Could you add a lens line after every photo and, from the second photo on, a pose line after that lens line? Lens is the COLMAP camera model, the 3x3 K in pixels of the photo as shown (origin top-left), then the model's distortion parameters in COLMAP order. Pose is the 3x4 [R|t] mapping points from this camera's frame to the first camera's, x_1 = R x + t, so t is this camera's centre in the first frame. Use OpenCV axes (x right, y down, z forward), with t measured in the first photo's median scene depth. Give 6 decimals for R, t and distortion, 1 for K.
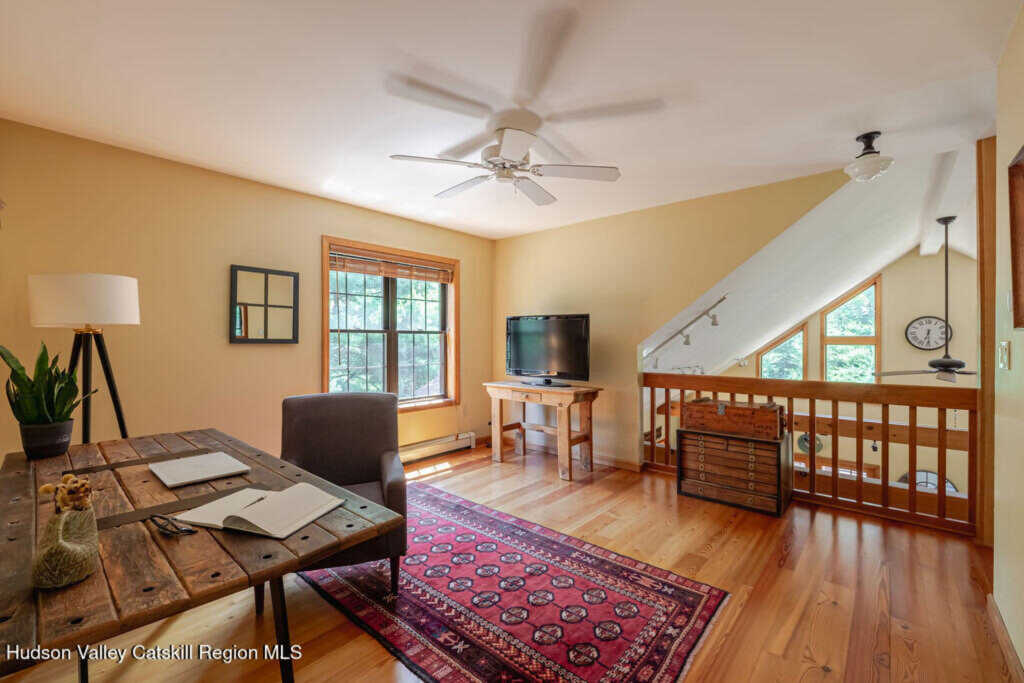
lens RADIAL K [[432.7, 0, 512.0], [0, 432.7, 341.5], [0, 0, 1]] dist [-0.001027, -0.000071]
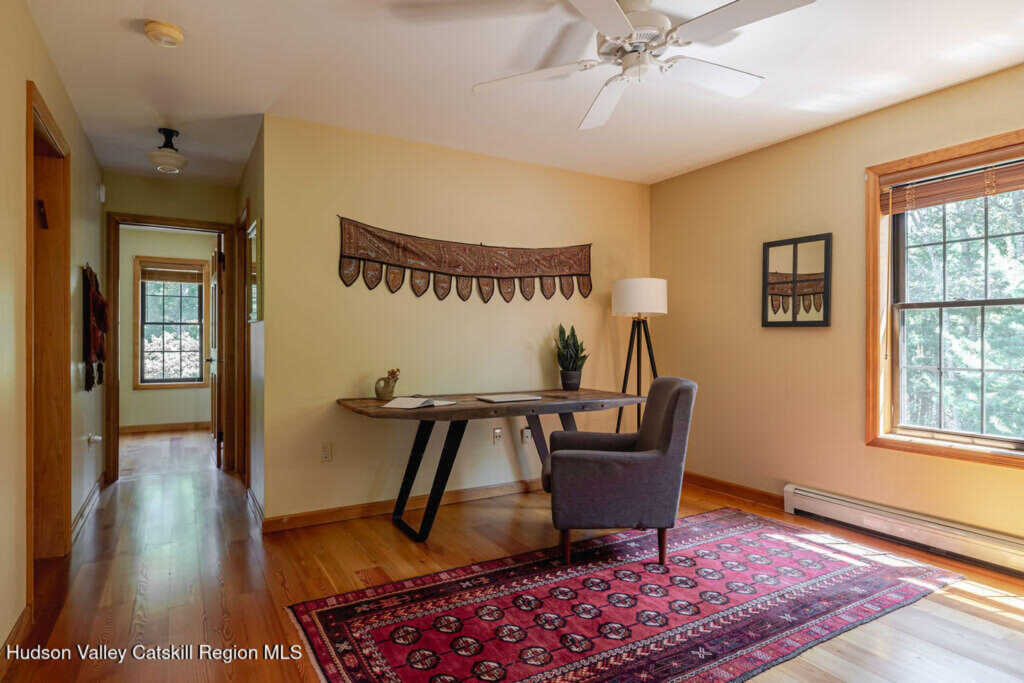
lens RADIAL K [[571.0, 0, 512.0], [0, 571.0, 341.5], [0, 0, 1]] dist [-0.002125, -0.000671]
pose [[-0.314672, 0.007595, -0.949170, 0.713173], [-0.006379, 0.999928, 0.010117, 0.027513], [0.949179, 0.009238, -0.314602, 0.890834]]
